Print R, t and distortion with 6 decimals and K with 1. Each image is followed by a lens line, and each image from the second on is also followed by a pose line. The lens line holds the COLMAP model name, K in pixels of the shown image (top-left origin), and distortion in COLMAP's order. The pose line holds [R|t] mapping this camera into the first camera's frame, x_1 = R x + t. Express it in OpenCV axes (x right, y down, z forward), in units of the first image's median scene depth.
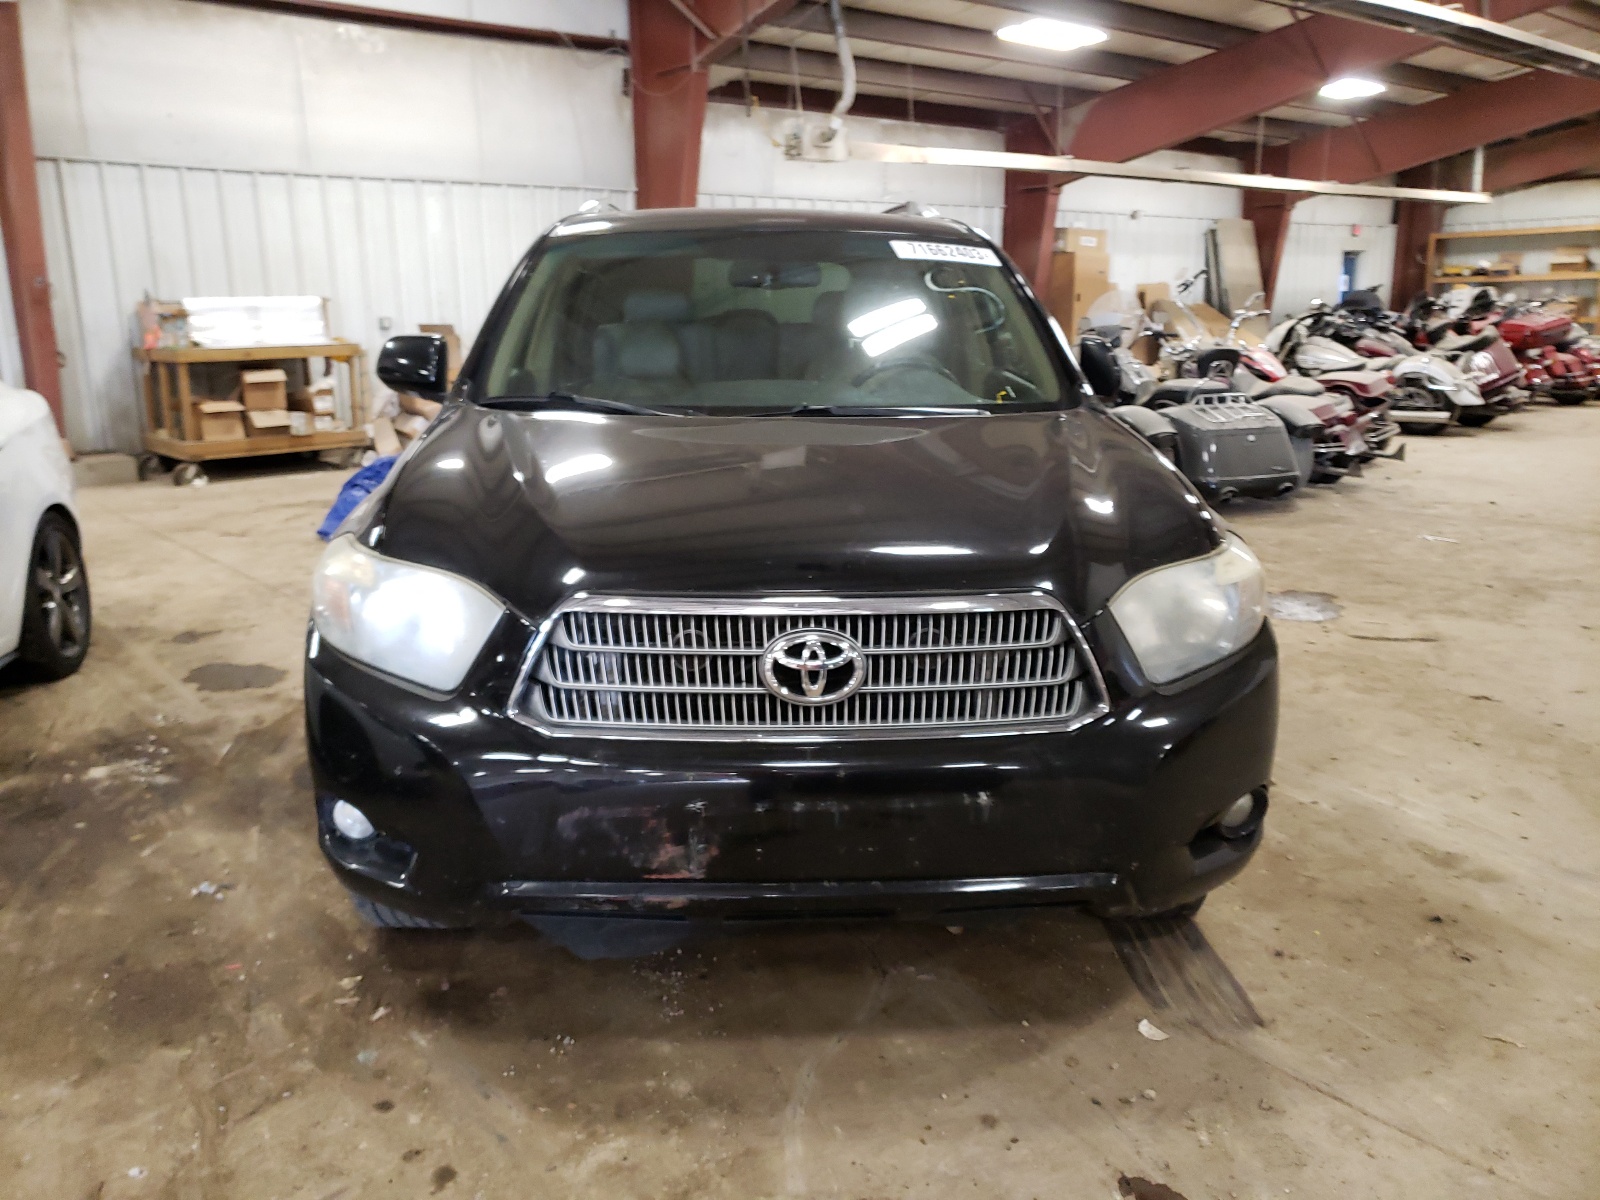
lens RADIAL K [[1237.2, 0, 800.0], [0, 1237.2, 600.0], [0, 0, 1]] dist [0.000432, 0.009512]
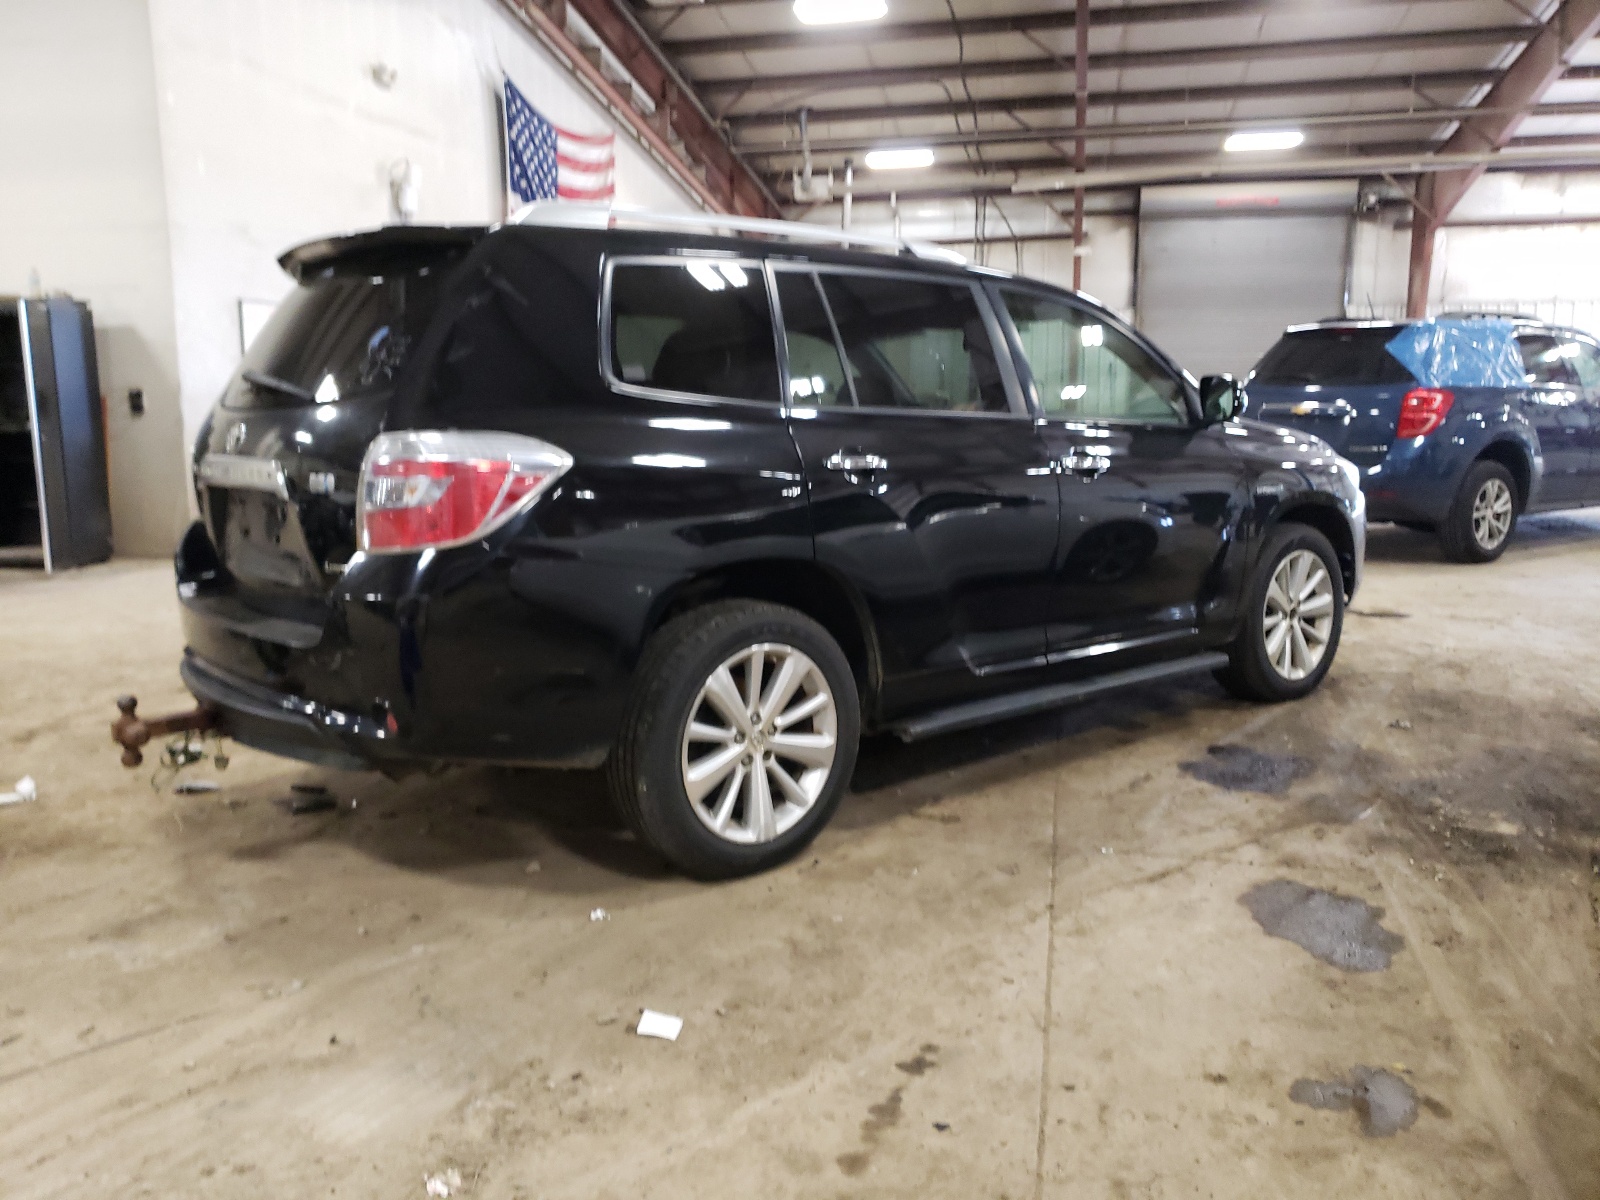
lens RADIAL K [[1237.2, 0, 800.0], [0, 1237.2, 600.0], [0, 0, 1]] dist [0.000432, 0.009512]
pose [[-0.596962, -0.113540, 0.794195, -0.852034], [0.210915, 0.932902, 0.291906, -0.353031], [-0.774049, 0.341764, -0.532959, 1.623908]]
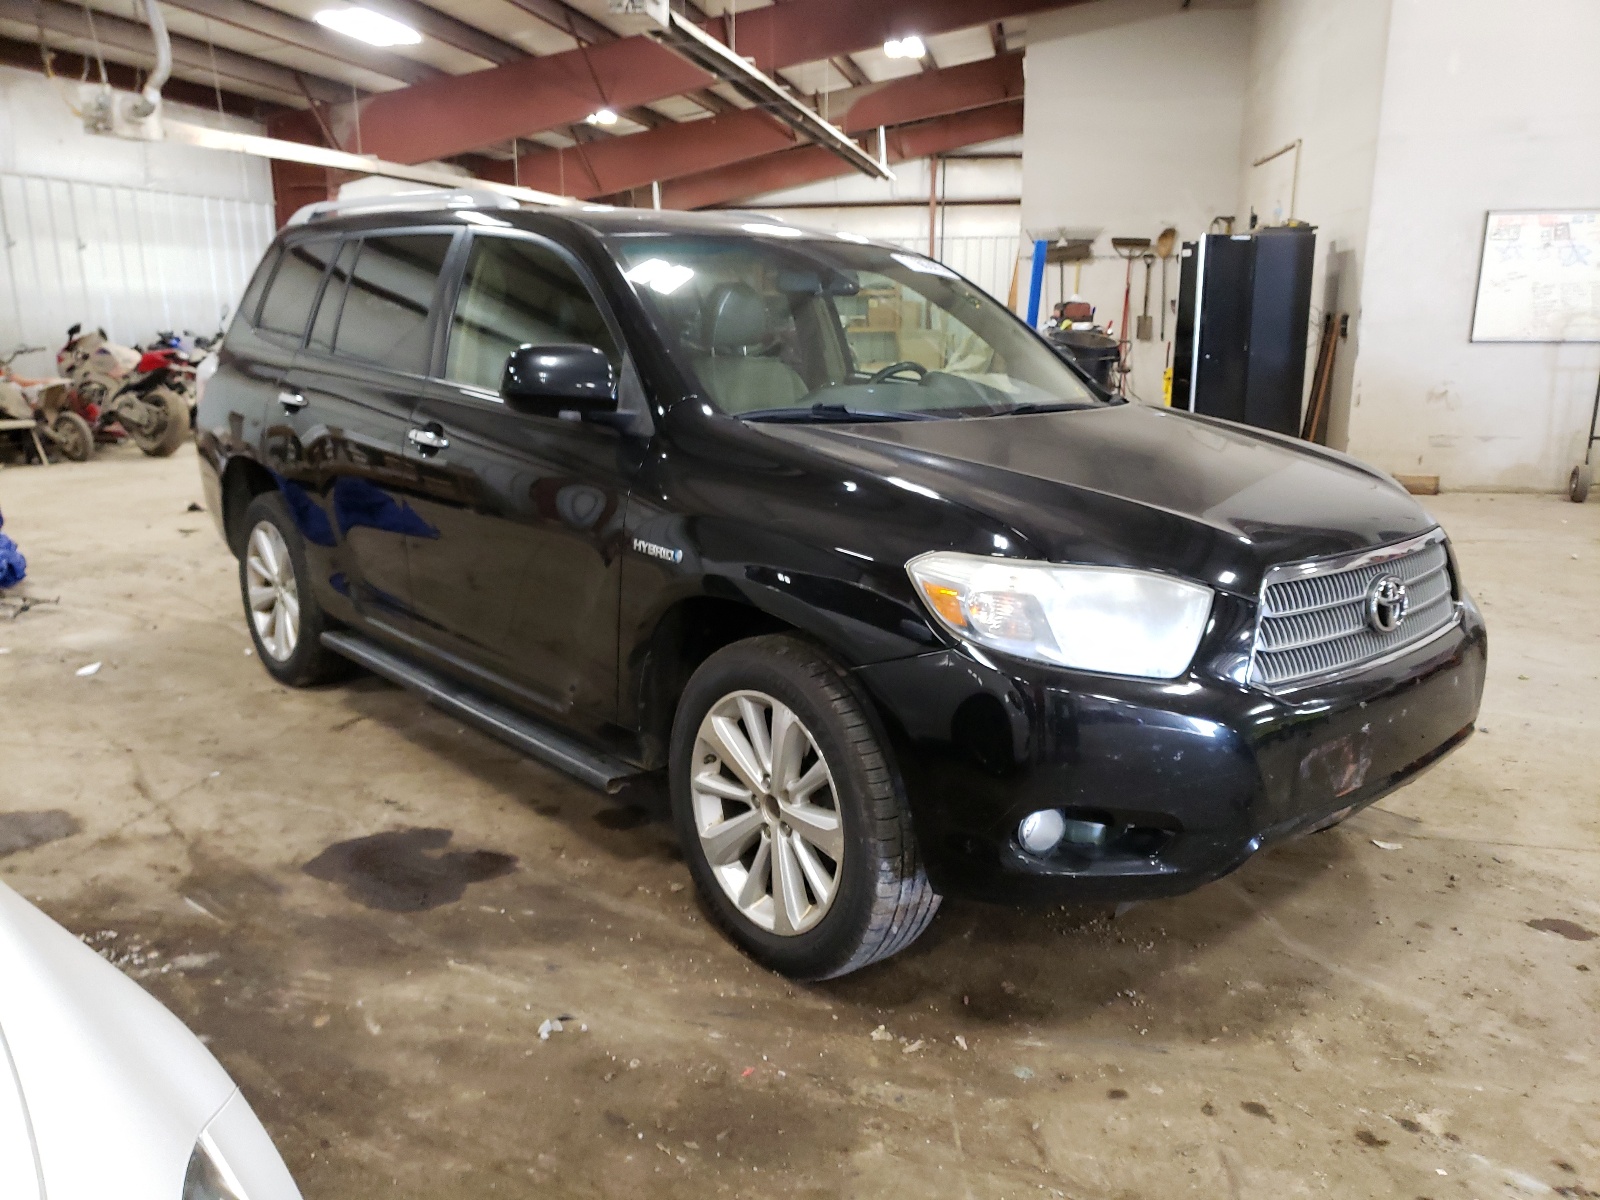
lens RADIAL K [[1237.2, 0, 800.0], [0, 1237.2, 600.0], [0, 0, 1]] dist [0.000432, 0.009512]
pose [[0.773201, -0.137465, 0.619083, -0.569622], [0.139823, 0.989153, 0.045006, -0.039984], [-0.618555, 0.051764, 0.784035, 0.172997]]
